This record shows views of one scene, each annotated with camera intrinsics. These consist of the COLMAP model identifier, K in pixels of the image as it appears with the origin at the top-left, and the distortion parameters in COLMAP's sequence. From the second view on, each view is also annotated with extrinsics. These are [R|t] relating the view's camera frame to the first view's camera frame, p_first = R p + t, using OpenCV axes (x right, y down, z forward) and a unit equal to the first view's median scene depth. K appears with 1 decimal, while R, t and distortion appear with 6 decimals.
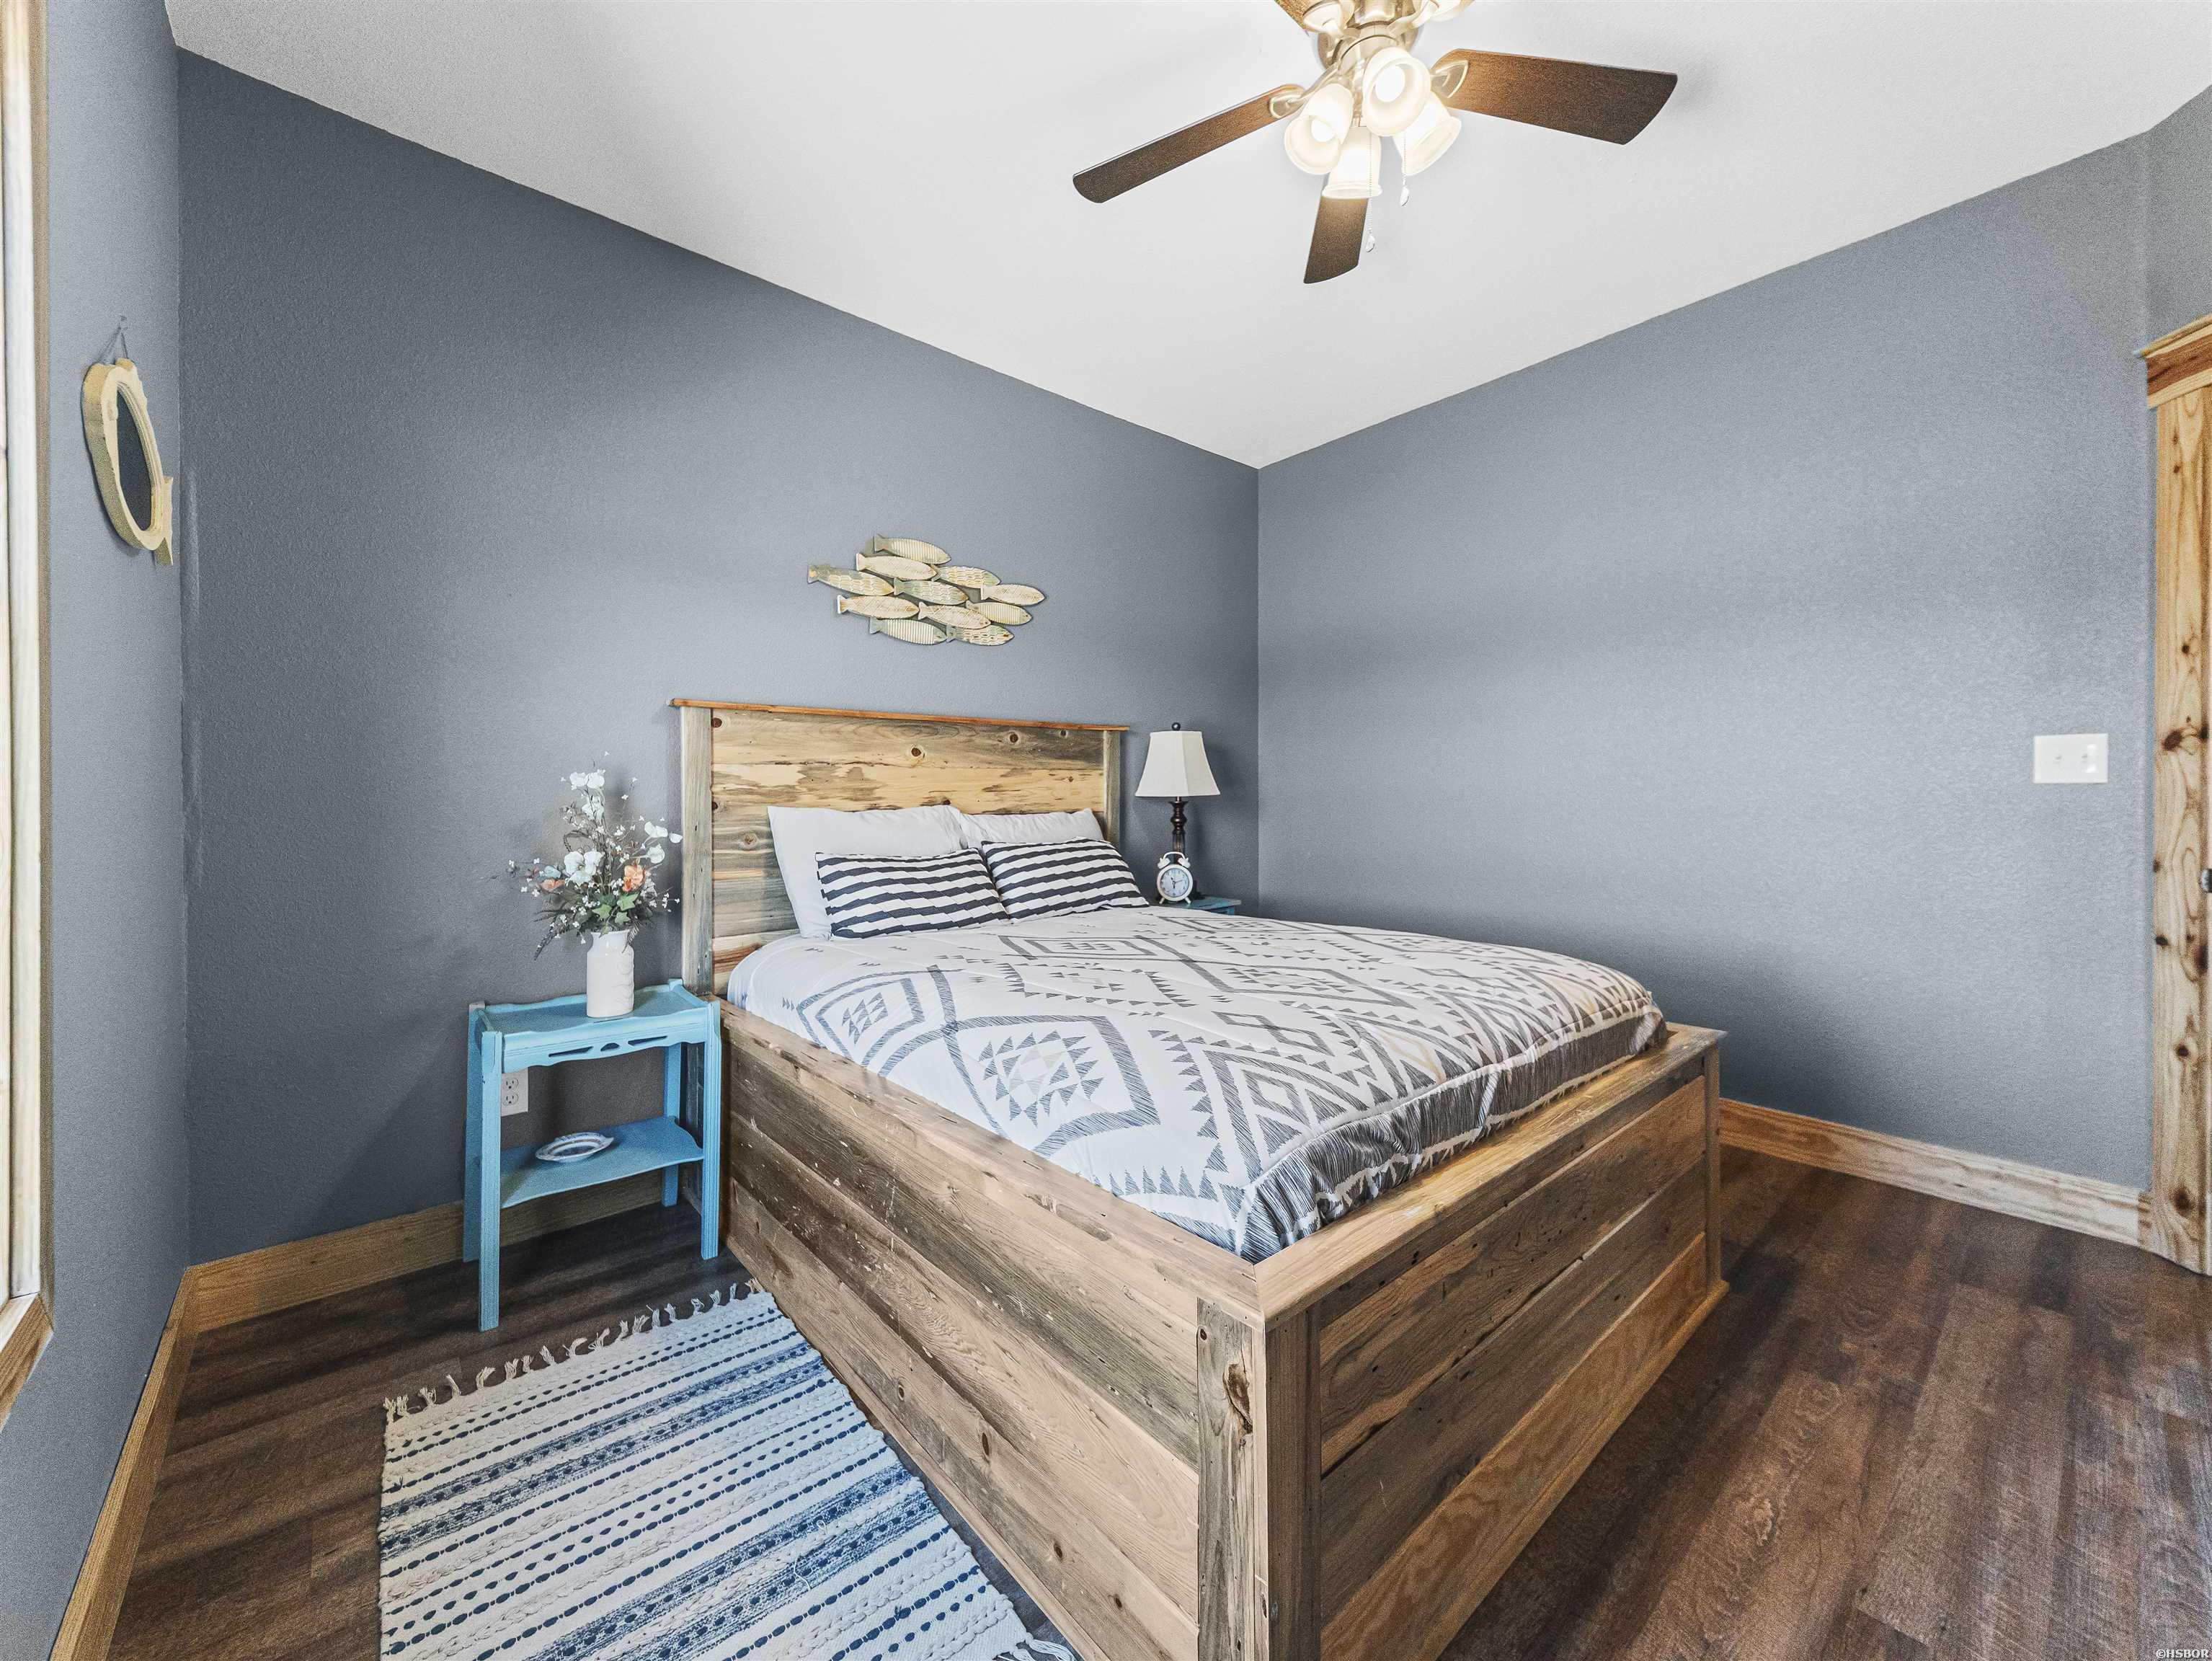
lens RADIAL K [[854.7, 0, 1113.0], [0, 854.7, 792.3], [0, 0, 1]] dist [0.028905, -0.008575]
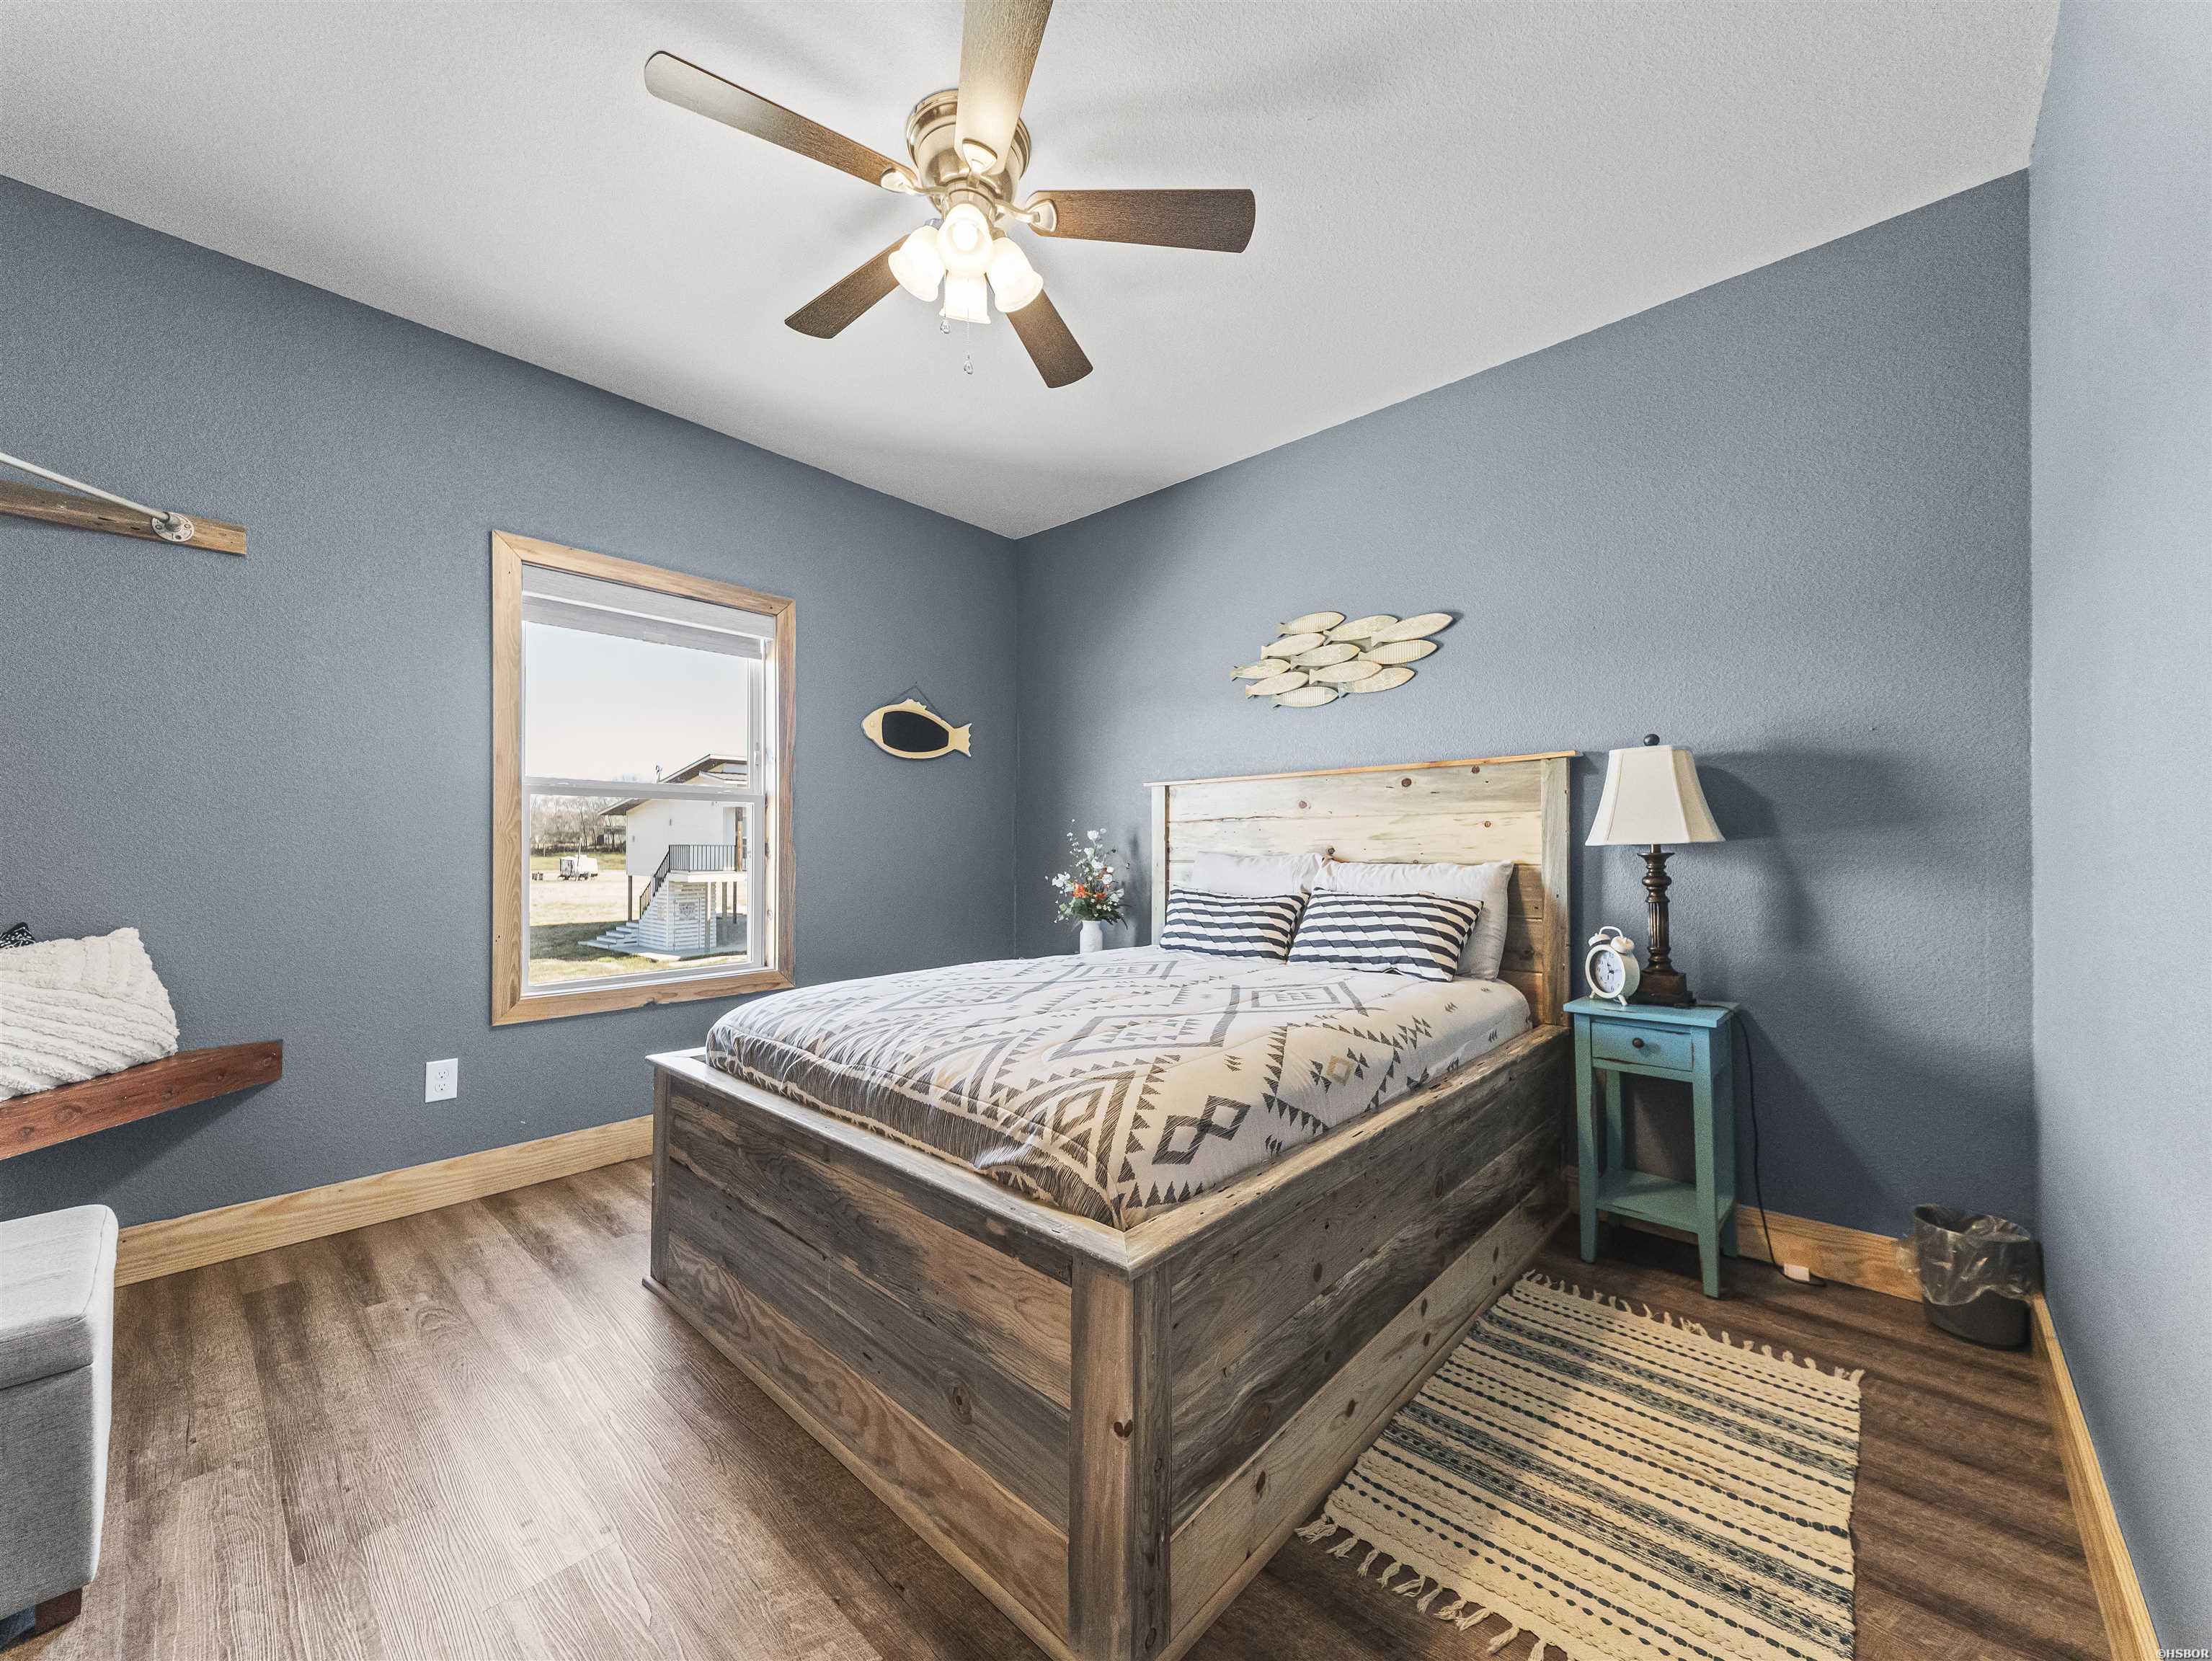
lens RADIAL K [[854.7, 0, 1109.8], [0, 854.7, 834.5], [0, 0, 1]] dist [0.028905, -0.008575]
pose [[0.112932, -0.008166, -0.993569, 0.857009], [0.007536, 0.999944, -0.007362, -0.002174], [0.993574, -0.006657, 0.112987, 0.623388]]
